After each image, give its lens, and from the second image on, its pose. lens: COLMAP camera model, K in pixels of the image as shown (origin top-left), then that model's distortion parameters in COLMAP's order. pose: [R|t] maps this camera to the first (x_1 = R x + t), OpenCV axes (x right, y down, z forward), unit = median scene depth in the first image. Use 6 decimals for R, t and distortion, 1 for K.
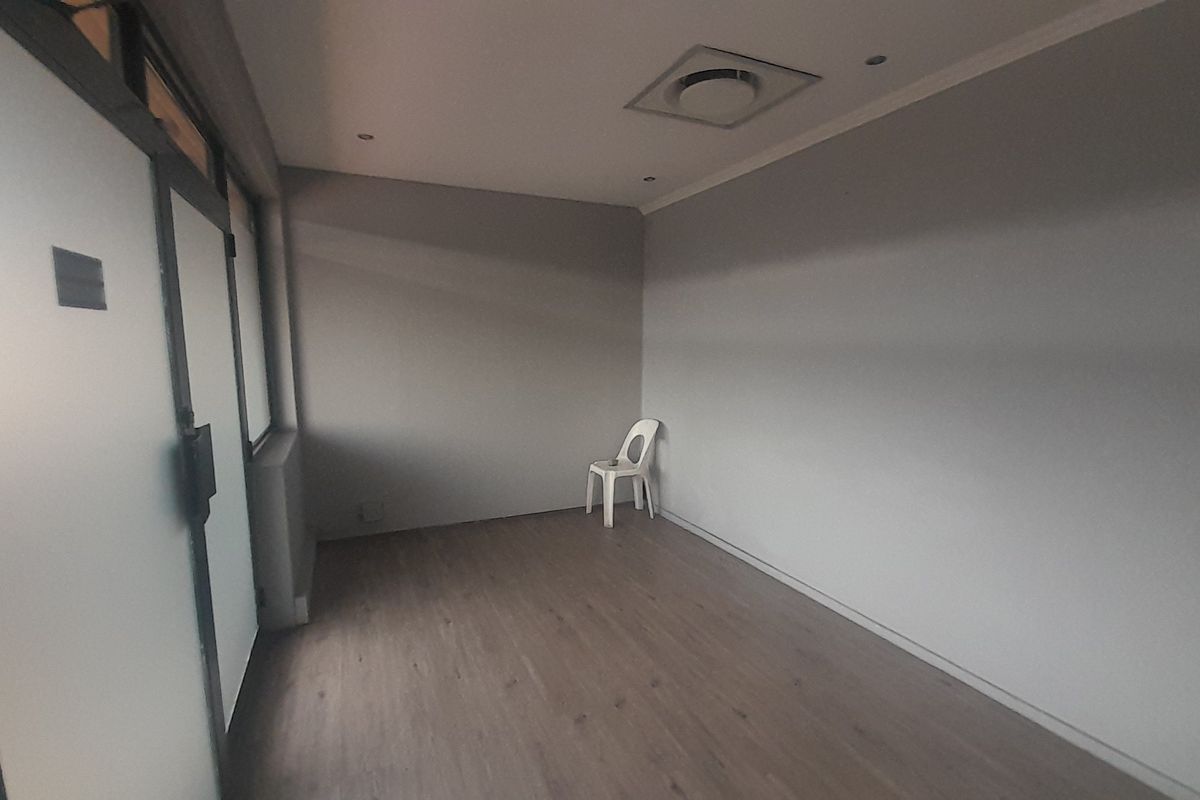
lens RADIAL K [[557.1, 0, 602.7], [0, 557.1, 417.5], [0, 0, 1]] dist [0.027547, -0.023423]
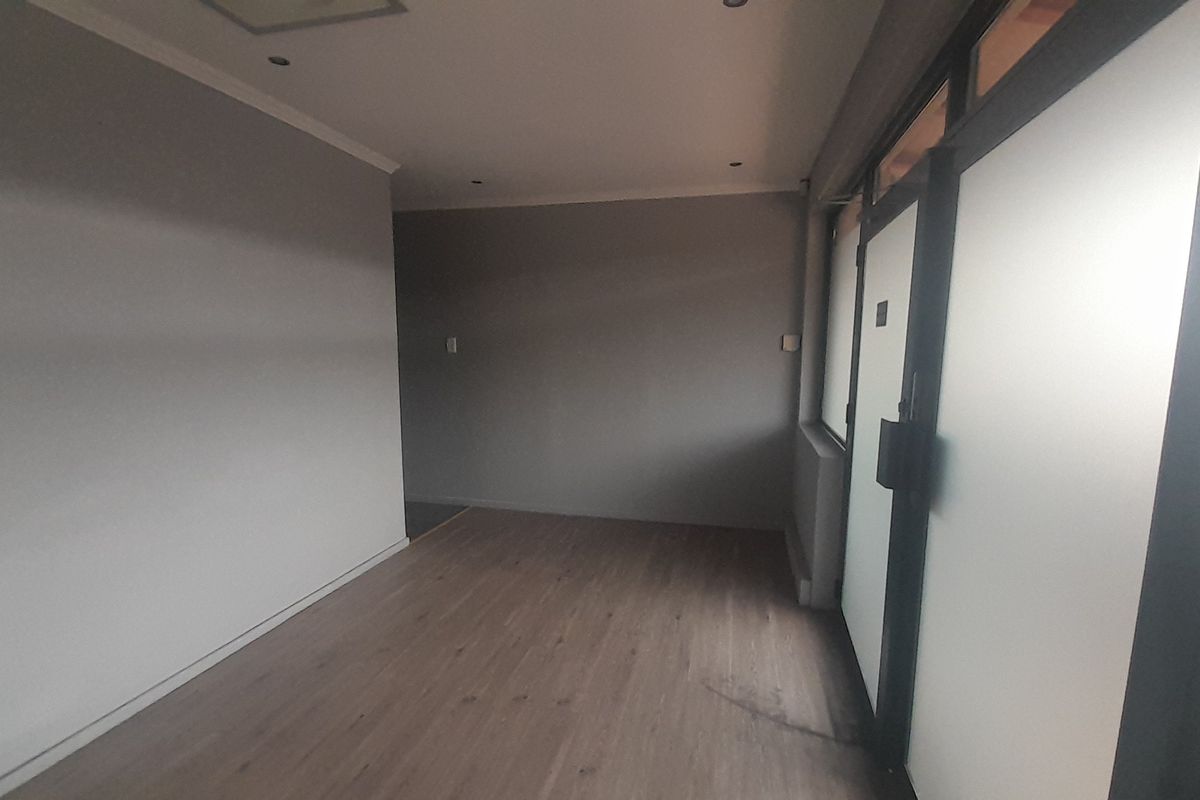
lens RADIAL K [[557.1, 0, 602.7], [0, 557.1, 417.5], [0, 0, 1]] dist [0.027547, -0.023423]
pose [[-0.785659, -0.094655, 0.611375, -0.695134], [0.074834, 0.966429, 0.245793, -0.227849], [-0.614116, 0.238862, -0.752201, 1.645439]]
